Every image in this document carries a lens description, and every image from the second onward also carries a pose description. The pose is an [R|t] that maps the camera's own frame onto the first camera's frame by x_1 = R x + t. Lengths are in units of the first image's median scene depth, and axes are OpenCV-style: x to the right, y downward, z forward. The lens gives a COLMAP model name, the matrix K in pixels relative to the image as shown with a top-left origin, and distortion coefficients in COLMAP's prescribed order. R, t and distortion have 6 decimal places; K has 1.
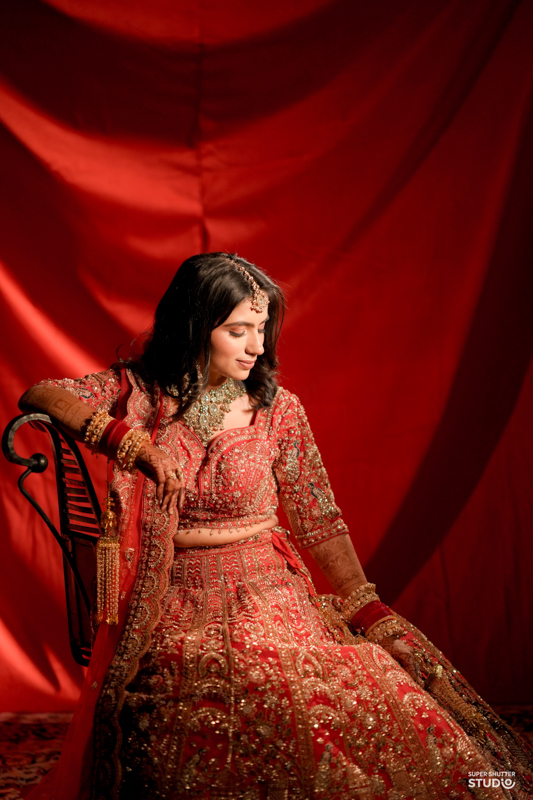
lens RADIAL K [[2002.5, 0, 269.3], [0, 2002.5, 401.5], [0, 0, 1]] dist [0.618072, 0.000000]
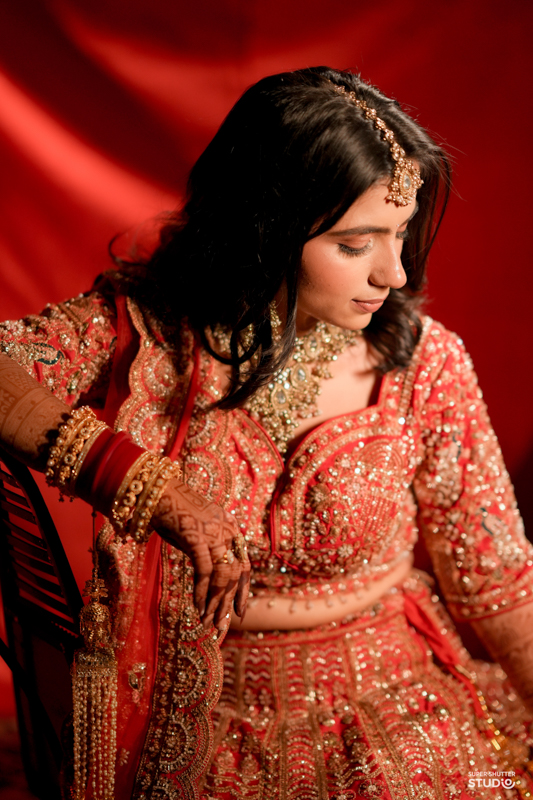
lens RADIAL K [[2002.5, 0, 274.1], [0, 2002.5, 393.0], [0, 0, 1]] dist [0.618072, 0.000000]
pose [[0.999654, 0.009003, 0.024725, -0.047122], [-0.015388, 0.962245, 0.271749, -0.131553], [-0.021345, -0.272036, 0.962050, 0.514777]]
